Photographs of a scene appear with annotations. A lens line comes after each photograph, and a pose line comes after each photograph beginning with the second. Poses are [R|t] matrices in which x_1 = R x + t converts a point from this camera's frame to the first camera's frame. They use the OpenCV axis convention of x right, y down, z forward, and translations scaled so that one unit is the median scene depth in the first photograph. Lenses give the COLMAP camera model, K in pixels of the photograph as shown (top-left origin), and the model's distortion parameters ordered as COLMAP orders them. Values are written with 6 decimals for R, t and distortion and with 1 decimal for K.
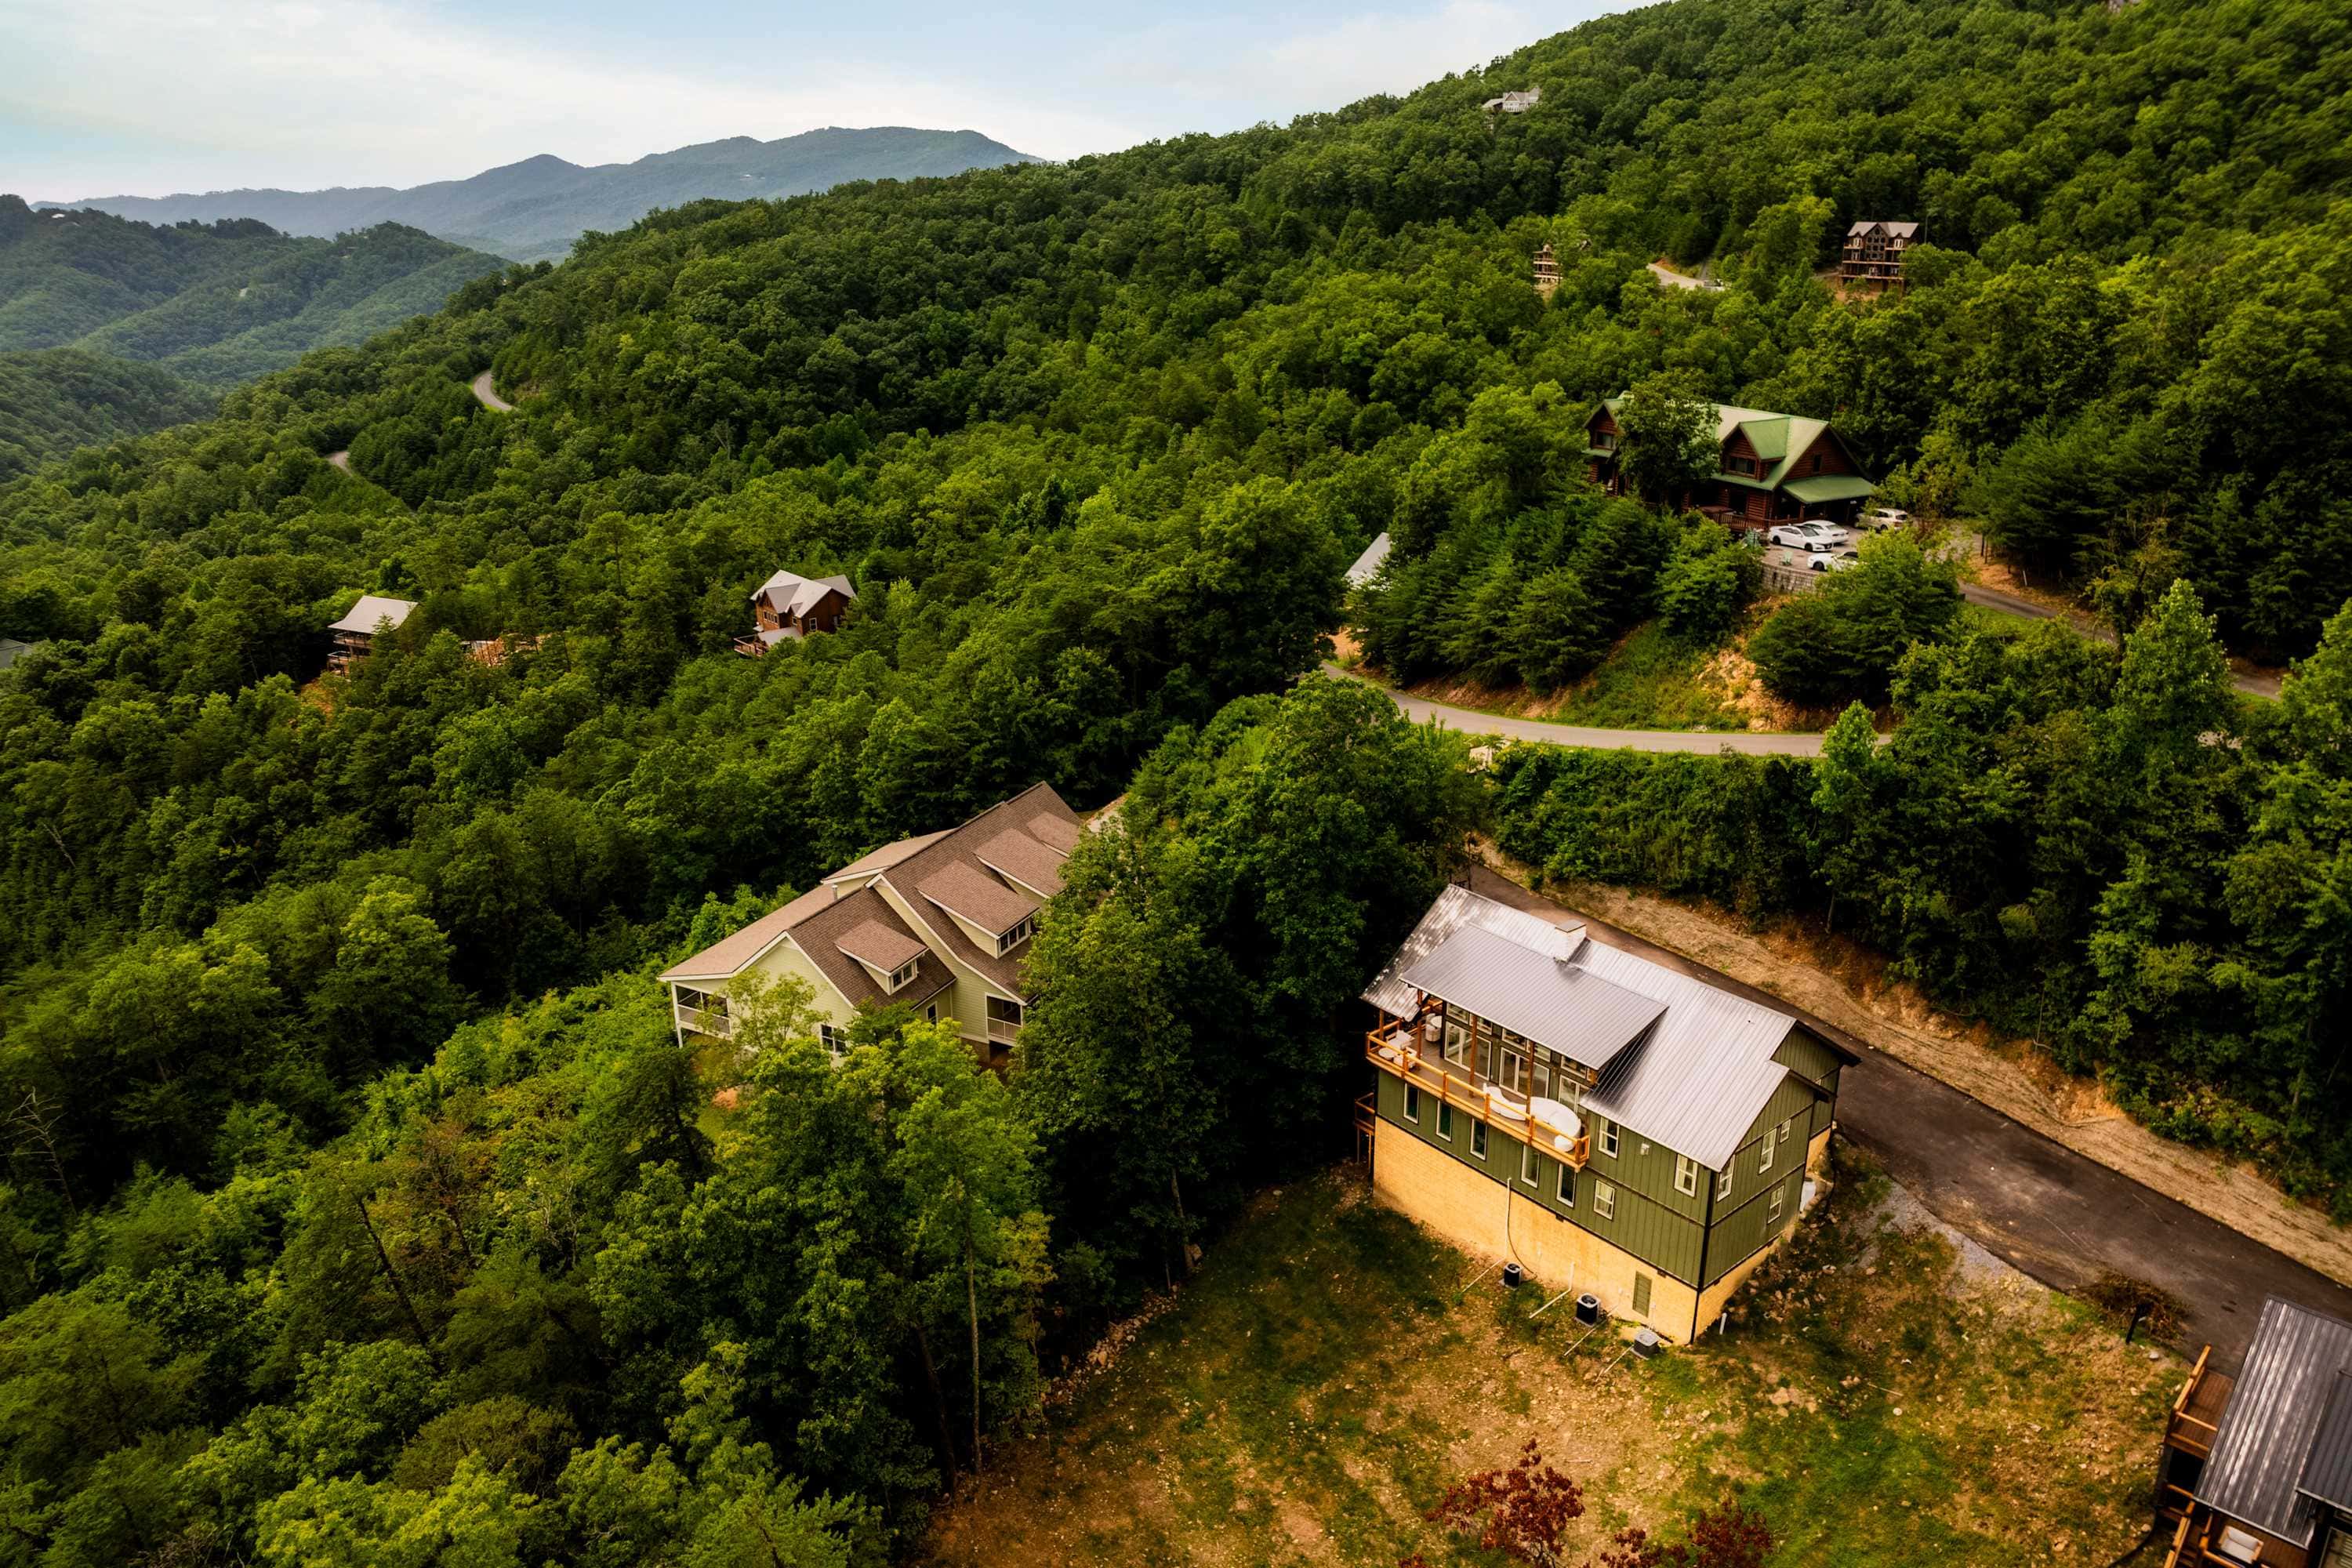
lens RADIAL K [[1689.8, 0, 1175.3], [0, 1689.8, 777.3], [0, 0, 1]] dist [-0.042326, 0.012446]
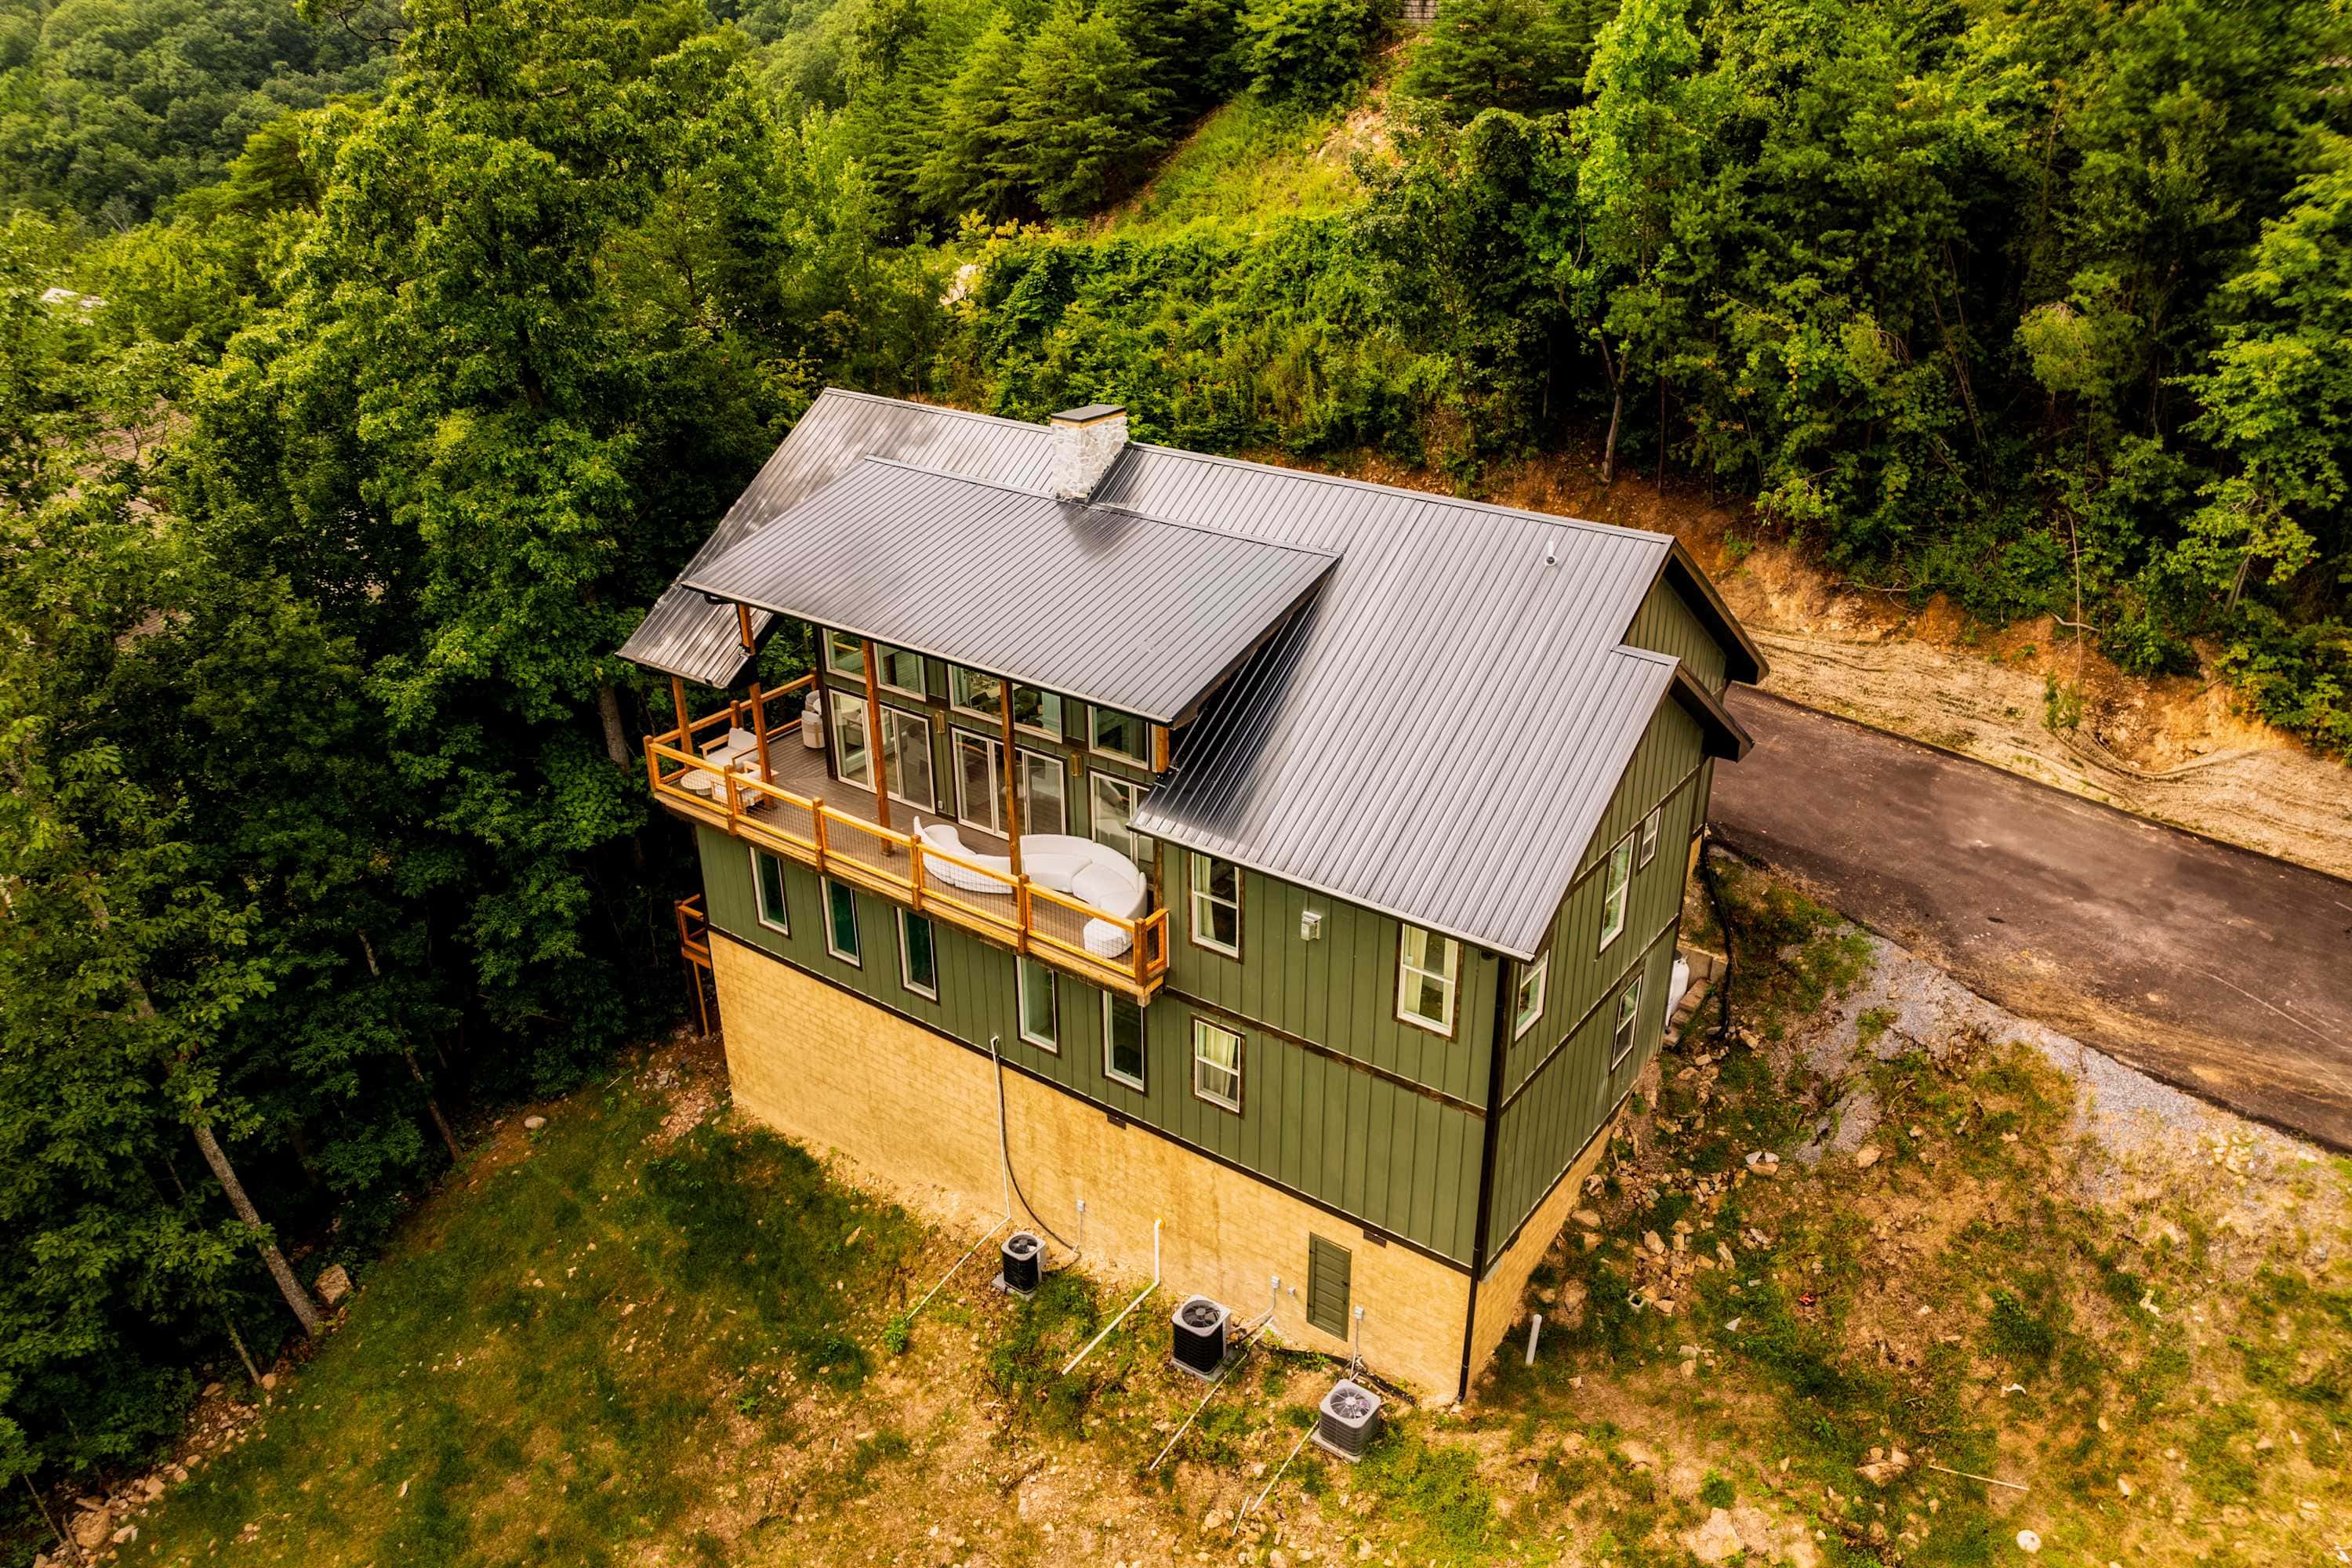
lens RADIAL K [[1677.7, 0, 1181.6], [0, 1677.7, 786.6], [0, 0, 1]] dist [-0.036416, 0.007125]
pose [[0.970522, -0.100288, 0.219155, 0.143661], [0.077710, 0.990962, 0.109338, 0.122642], [-0.228139, -0.089085, 0.969544, 0.538220]]
